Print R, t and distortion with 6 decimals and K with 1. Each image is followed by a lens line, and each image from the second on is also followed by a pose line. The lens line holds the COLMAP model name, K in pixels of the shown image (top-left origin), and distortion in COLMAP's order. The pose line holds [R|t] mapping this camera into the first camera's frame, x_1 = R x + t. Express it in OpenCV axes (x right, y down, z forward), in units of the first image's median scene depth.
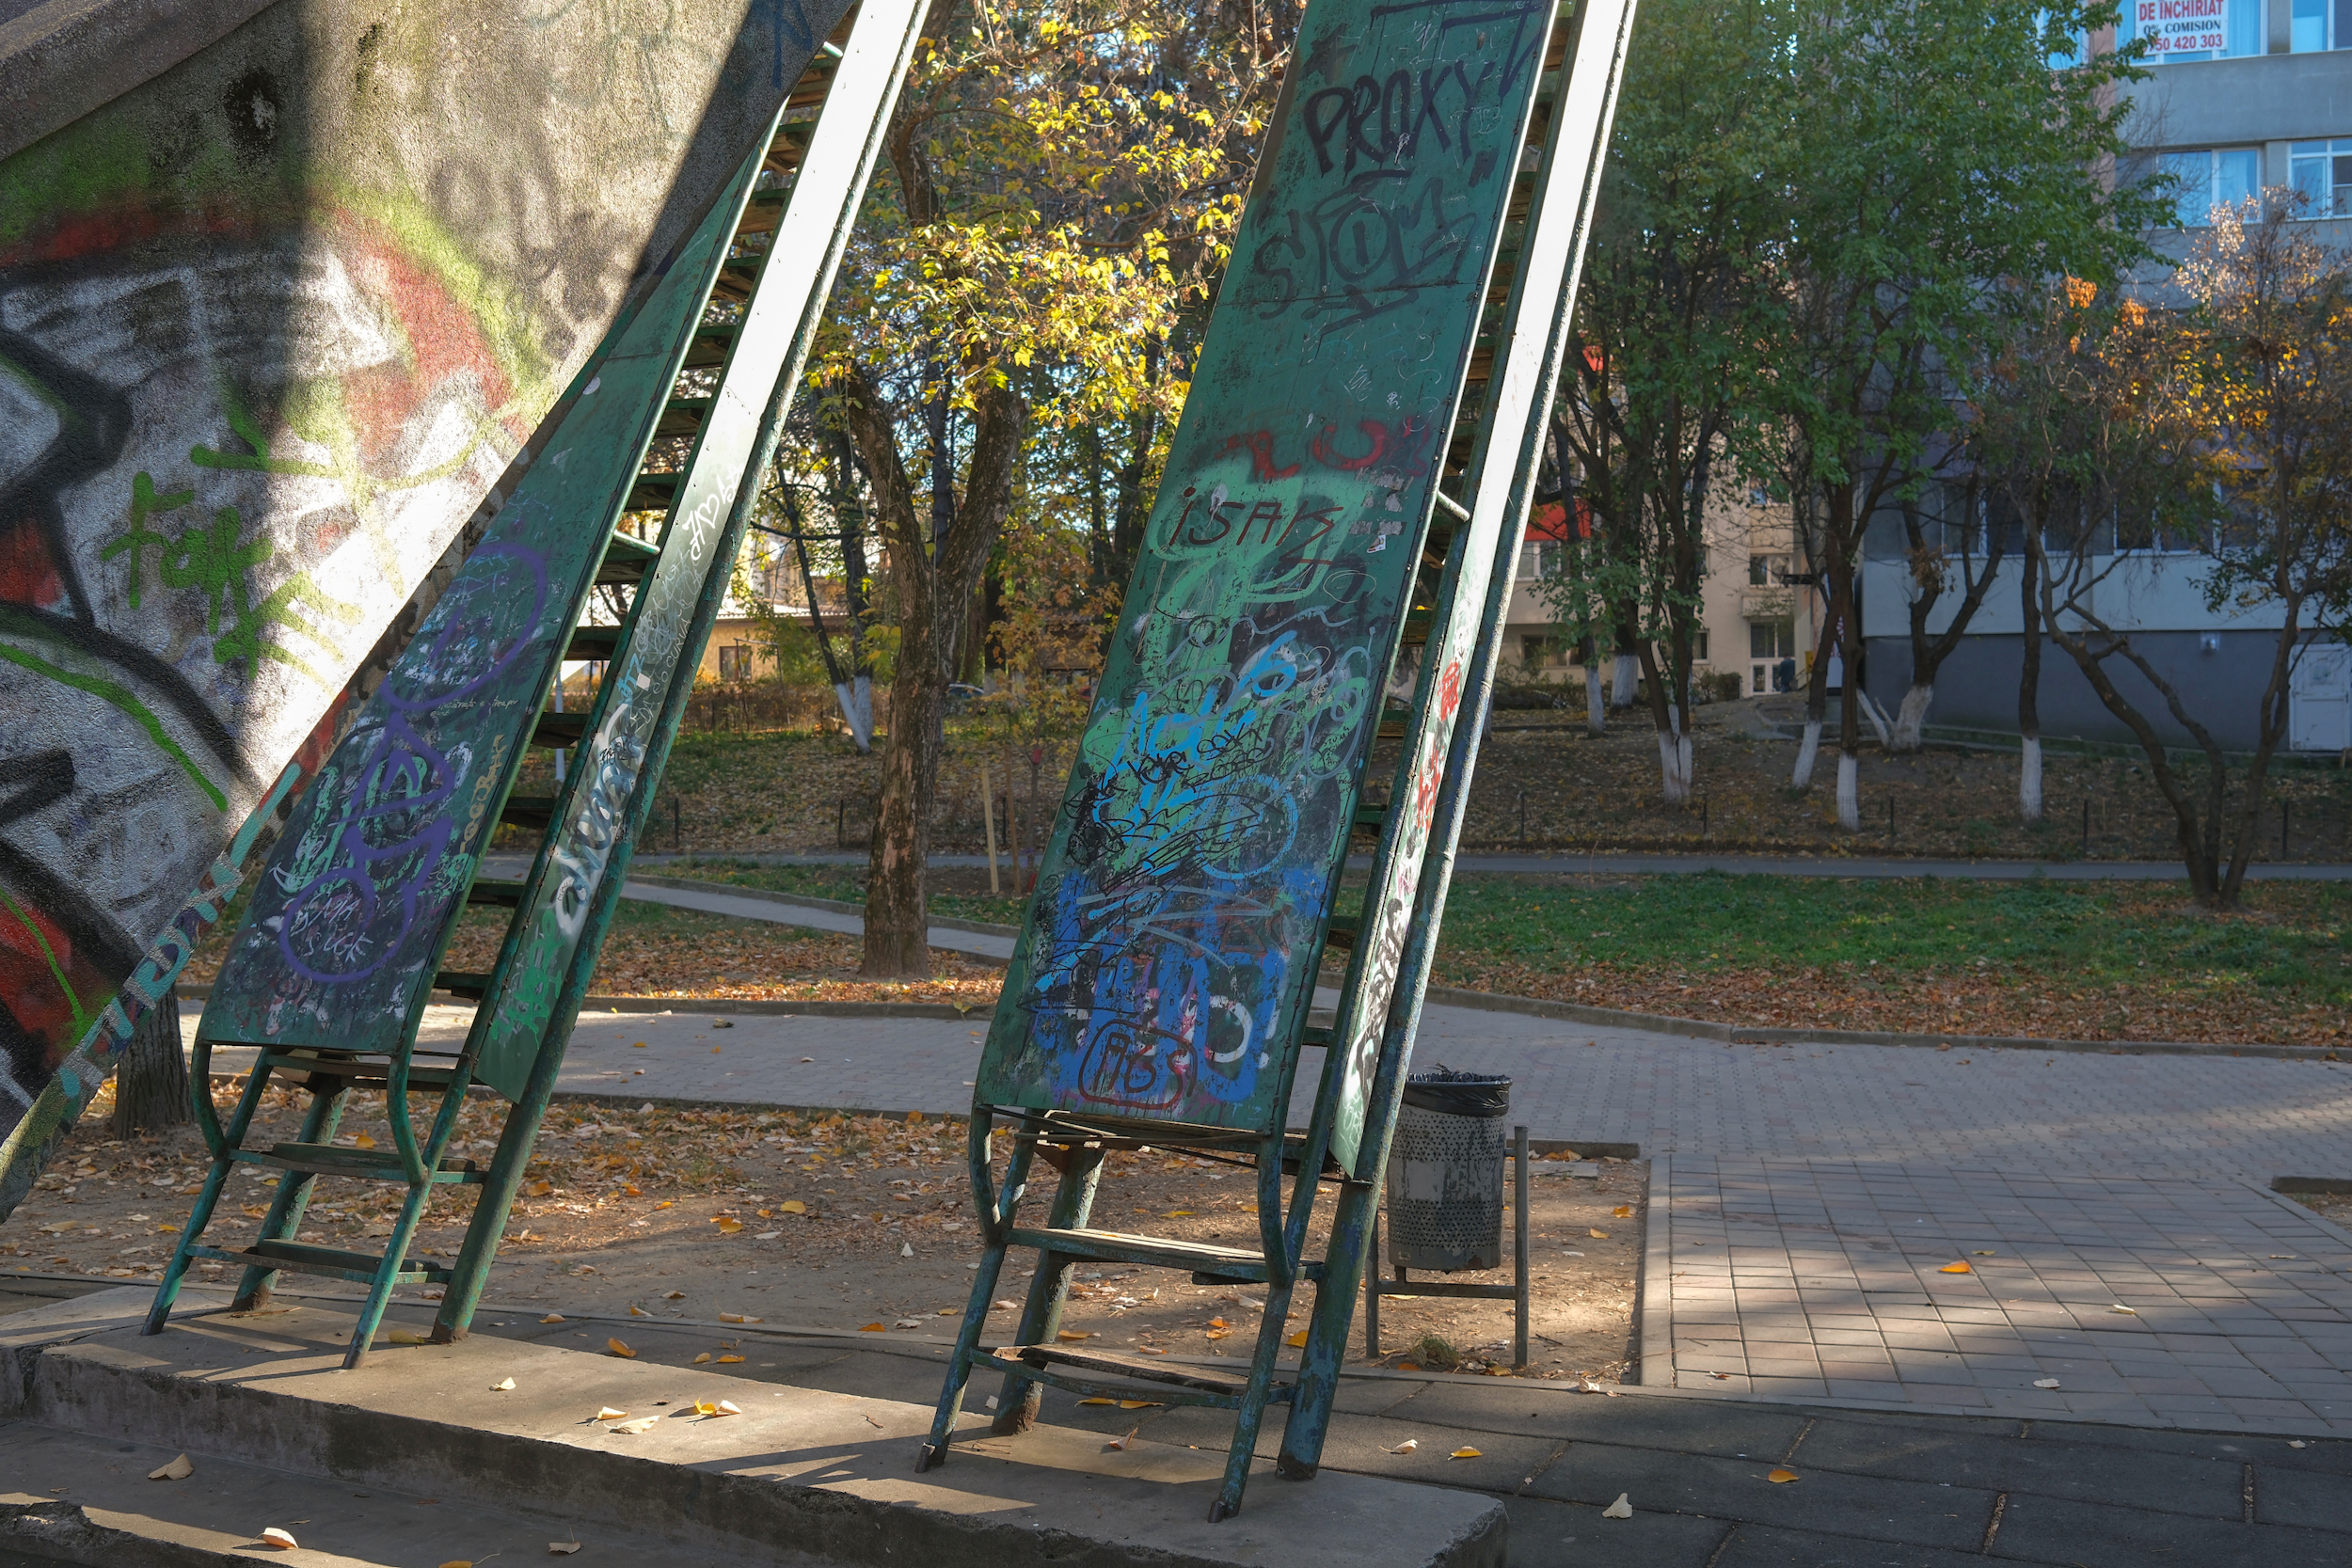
lens RADIAL K [[2367.0, 0, 1178.9], [0, 2367.0, 840.0], [0, 0, 1]] dist [-0.009930, 0.000000]
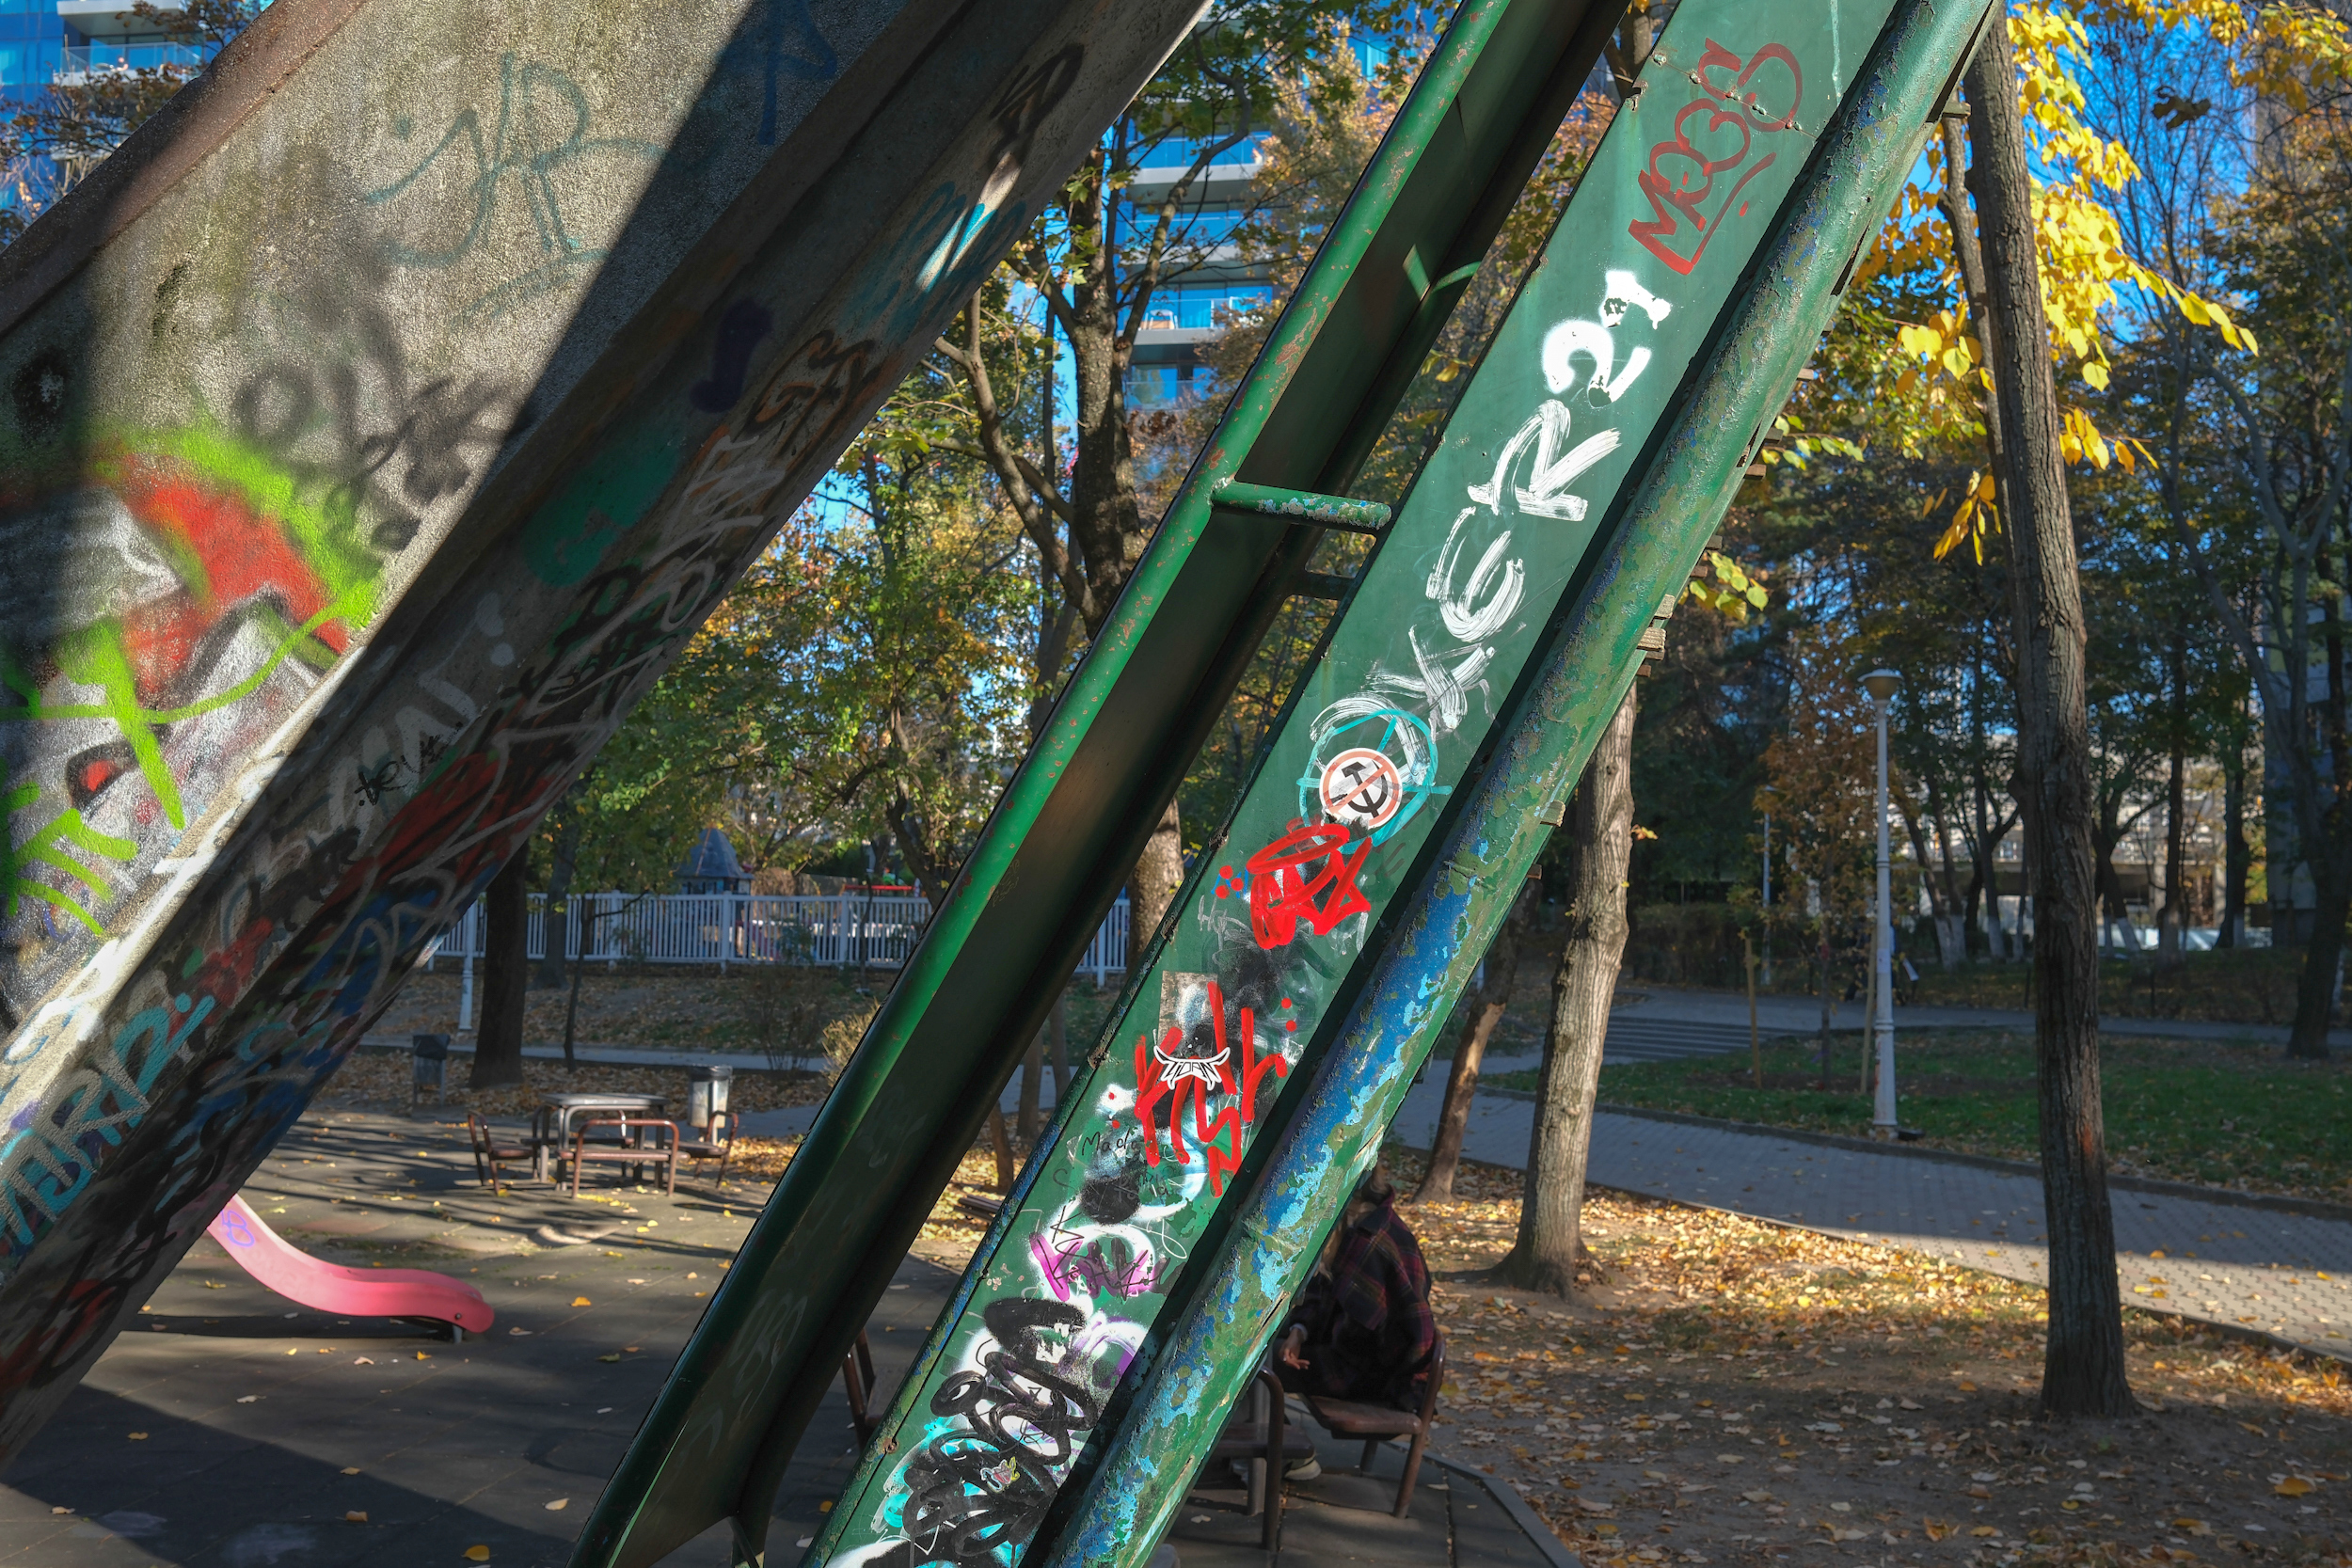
lens RADIAL K [[2367.0, 0, 1185.2], [0, 2367.0, 830.3], [0, 0, 1]] dist [-0.009930, 0.000000]
pose [[0.329676, -0.050067, -0.942766, 0.535207], [-0.041611, 0.996852, -0.067490, -0.038660], [0.943177, 0.061479, 0.326555, 0.784671]]
